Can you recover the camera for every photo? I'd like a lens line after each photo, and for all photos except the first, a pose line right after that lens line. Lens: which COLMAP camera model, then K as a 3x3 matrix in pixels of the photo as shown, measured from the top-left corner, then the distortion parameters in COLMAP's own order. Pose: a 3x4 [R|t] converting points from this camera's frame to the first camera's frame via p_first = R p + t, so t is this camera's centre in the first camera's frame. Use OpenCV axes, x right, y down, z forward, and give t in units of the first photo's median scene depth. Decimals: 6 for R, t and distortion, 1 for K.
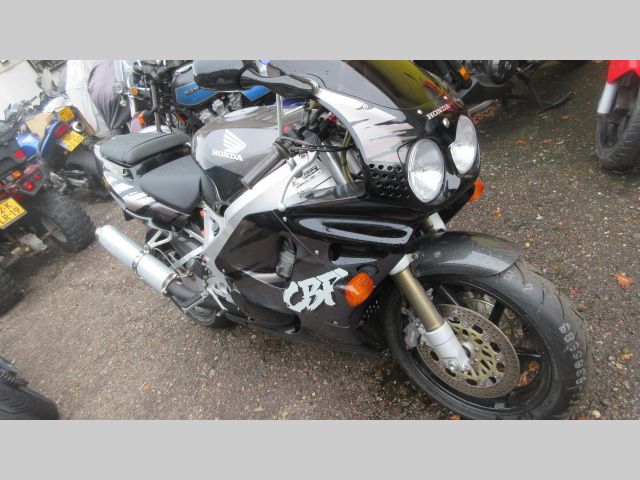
lens RADIAL K [[478.8, 0, 321.2], [0, 478.8, 238.6], [0, 0, 1]] dist [-0.000107, 0.012044]
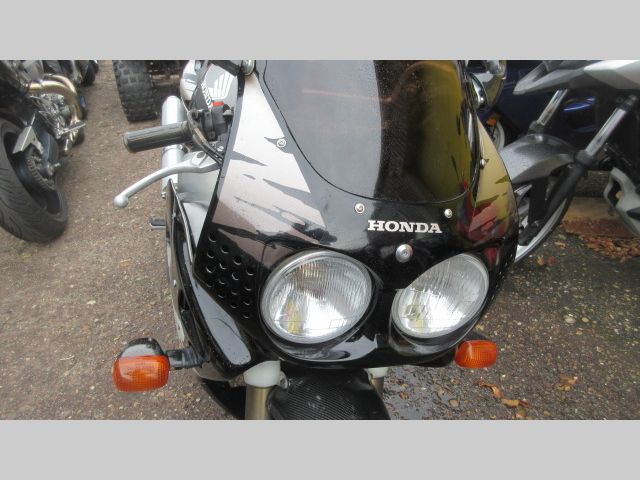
lens RADIAL K [[478.8, 0, 317.8], [0, 478.8, 241.7], [0, 0, 1]] dist [-0.000107, 0.012044]
pose [[0.749033, 0.605468, -0.268995, 0.270869], [-0.567088, 0.795843, 0.212238, -0.259739], [0.342581, -0.006429, 0.939466, 0.394753]]
